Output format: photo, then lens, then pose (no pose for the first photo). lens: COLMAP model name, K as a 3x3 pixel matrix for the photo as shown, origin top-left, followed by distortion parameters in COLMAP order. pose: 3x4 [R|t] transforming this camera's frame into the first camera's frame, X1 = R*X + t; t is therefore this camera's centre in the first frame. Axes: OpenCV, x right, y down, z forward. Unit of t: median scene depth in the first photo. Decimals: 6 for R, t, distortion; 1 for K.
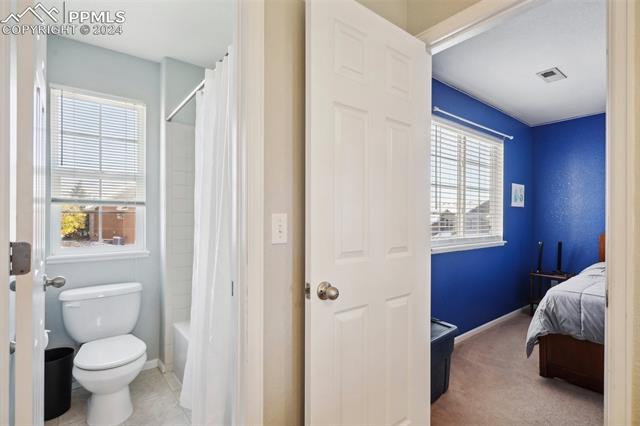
lens RADIAL K [[315.7, 0, 319.3], [0, 315.7, 215.7], [0, 0, 1]] dist [0.001004, 0.000004]
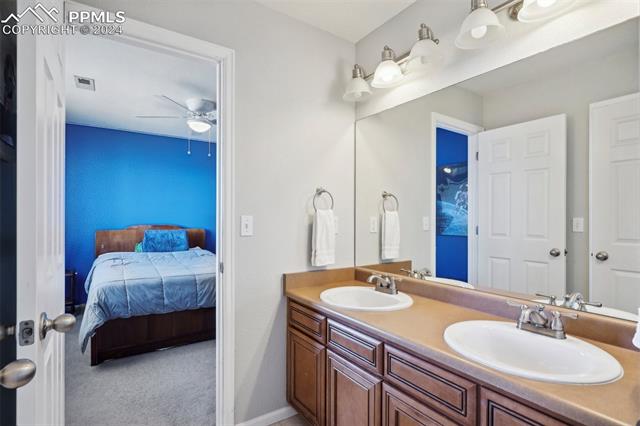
lens RADIAL K [[315.7, 0, 318.7], [0, 315.7, 215.3], [0, 0, 1]] dist [0.001004, 0.000004]
pose [[0.073469, 0.005747, 0.997281, -0.319738], [-0.000795, 0.999983, -0.005704, 0.004637], [-0.997297, -0.000373, 0.073473, 0.170939]]
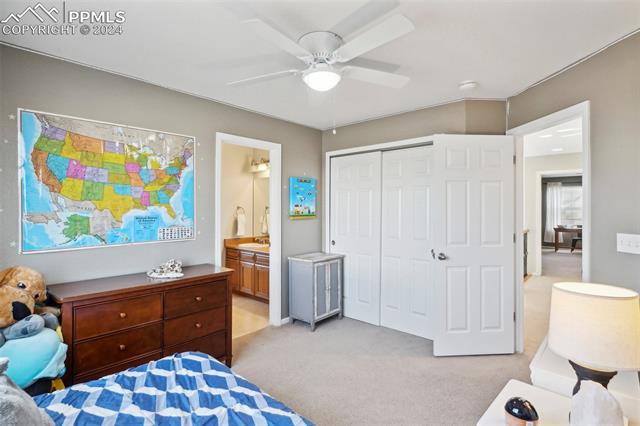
lens RADIAL K [[315.7, 0, 320.7], [0, 315.7, 212.5], [0, 0, 1]] dist [0.001004, 0.000004]
pose [[-0.153165, -0.002168, 0.988198, -0.722200], [-0.003000, 0.999994, 0.001729, -0.006093], [-0.988196, -0.002699, -0.153171, 0.123157]]
